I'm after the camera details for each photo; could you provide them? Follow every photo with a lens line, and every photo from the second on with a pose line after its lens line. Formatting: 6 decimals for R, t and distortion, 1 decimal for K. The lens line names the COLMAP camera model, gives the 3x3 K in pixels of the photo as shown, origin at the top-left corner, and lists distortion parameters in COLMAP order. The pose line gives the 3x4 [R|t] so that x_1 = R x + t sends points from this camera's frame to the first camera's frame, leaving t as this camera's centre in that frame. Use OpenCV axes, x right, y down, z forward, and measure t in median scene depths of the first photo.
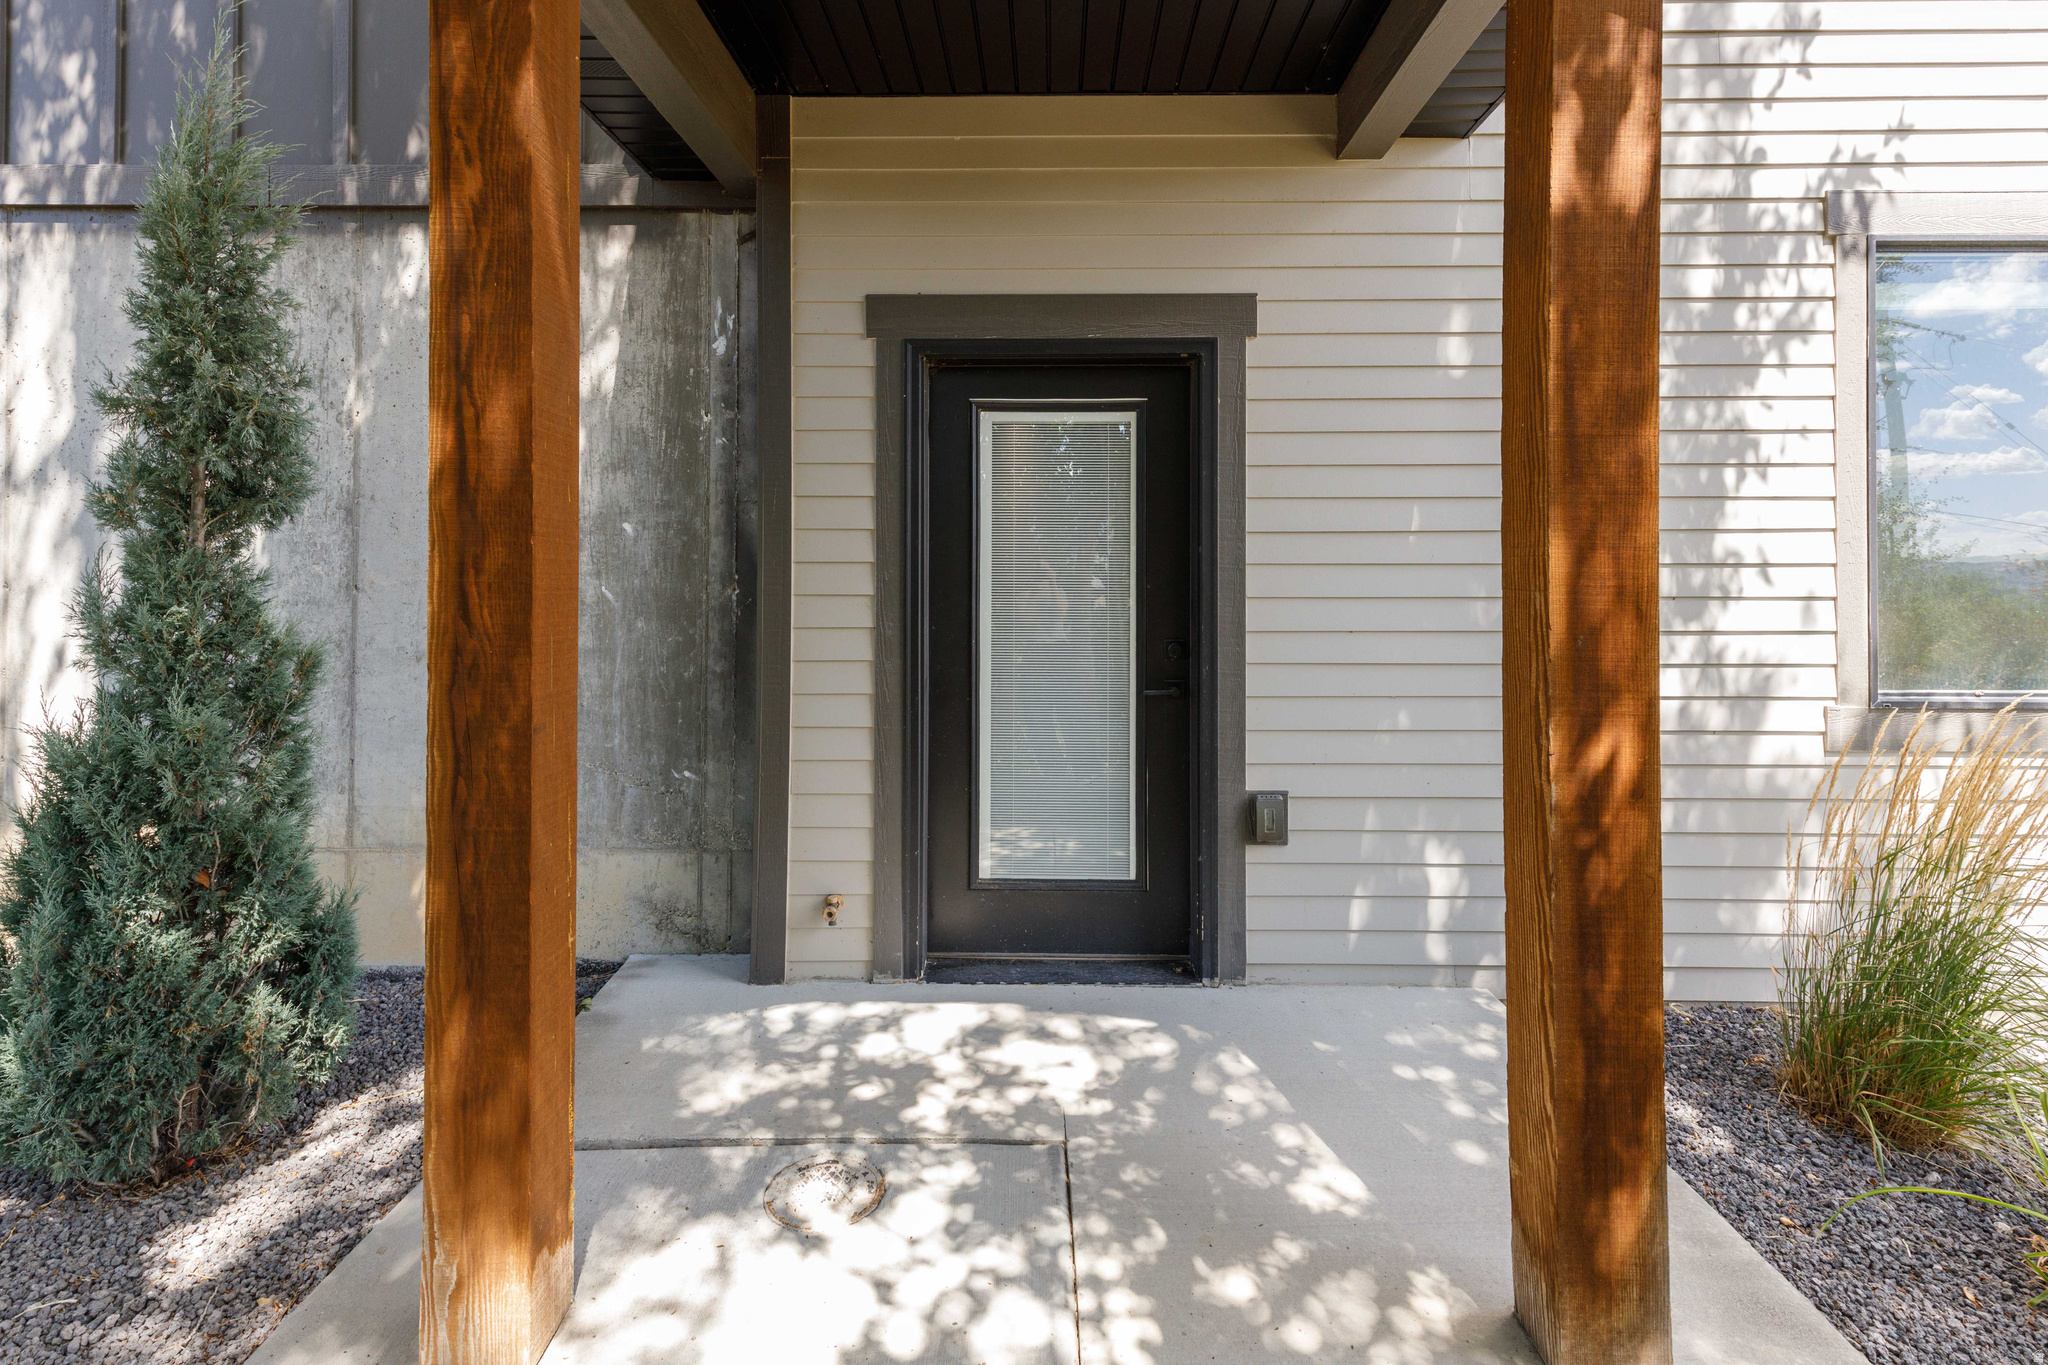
lens RADIAL K [[947.3, 0, 1021.5], [0, 947.3, 571.5], [0, 0, 1]] dist [0.000275, -0.000026]
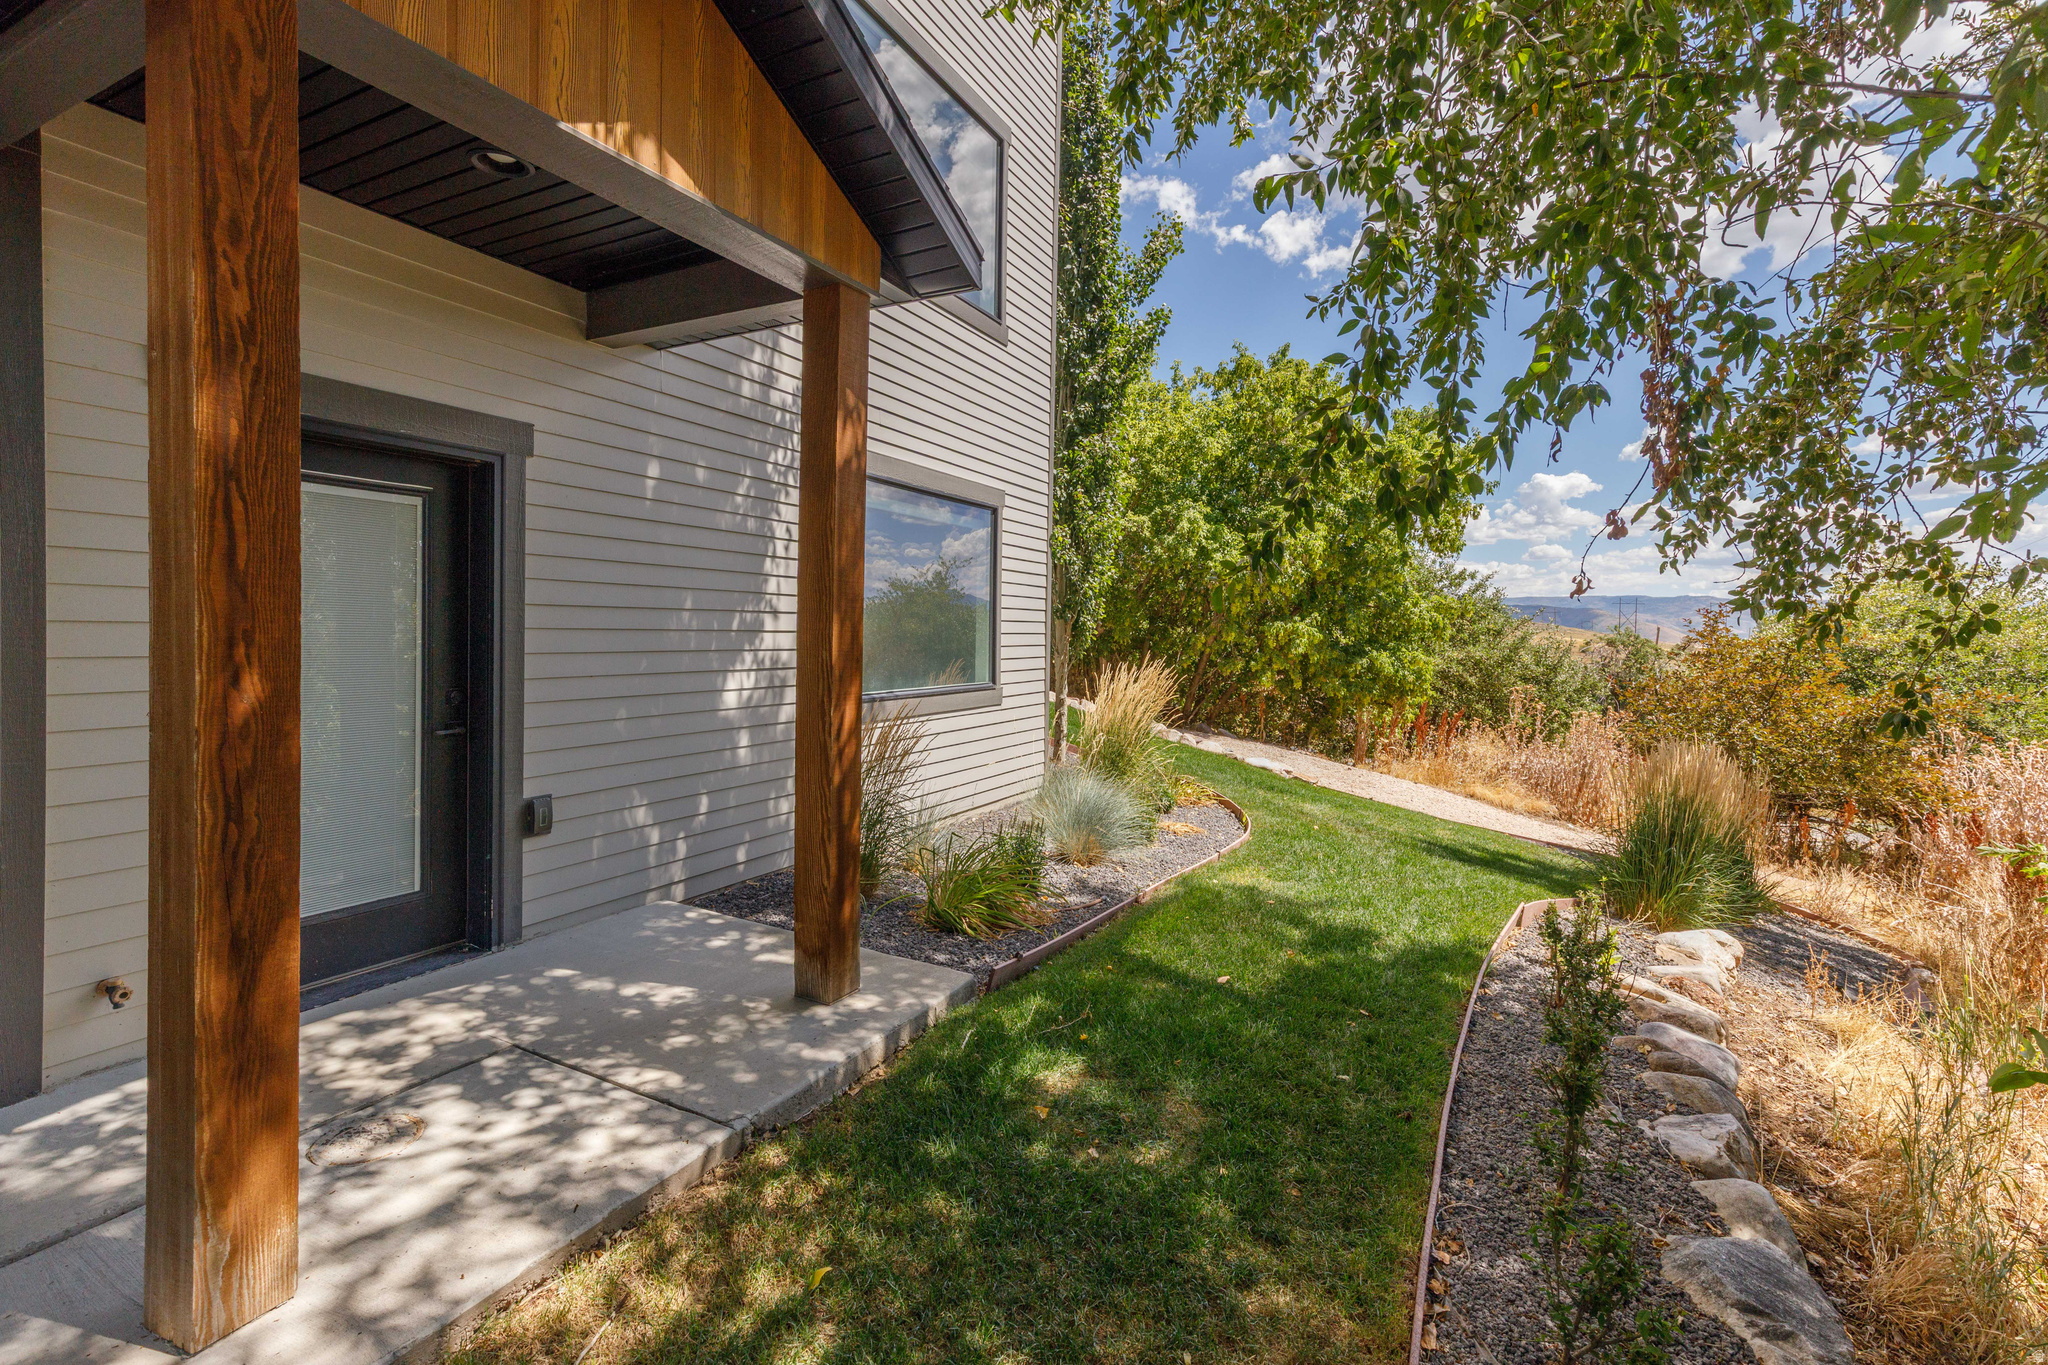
lens RADIAL K [[928.9, 0, 1022.6], [0, 928.9, 652.3], [0, 0, 1]] dist [0.000138, 0.000103]
pose [[0.426127, -0.009919, 0.904609, -0.645509], [-0.024602, 0.999443, 0.022547, -0.021002], [-0.904329, -0.031863, 0.425646, -0.186028]]
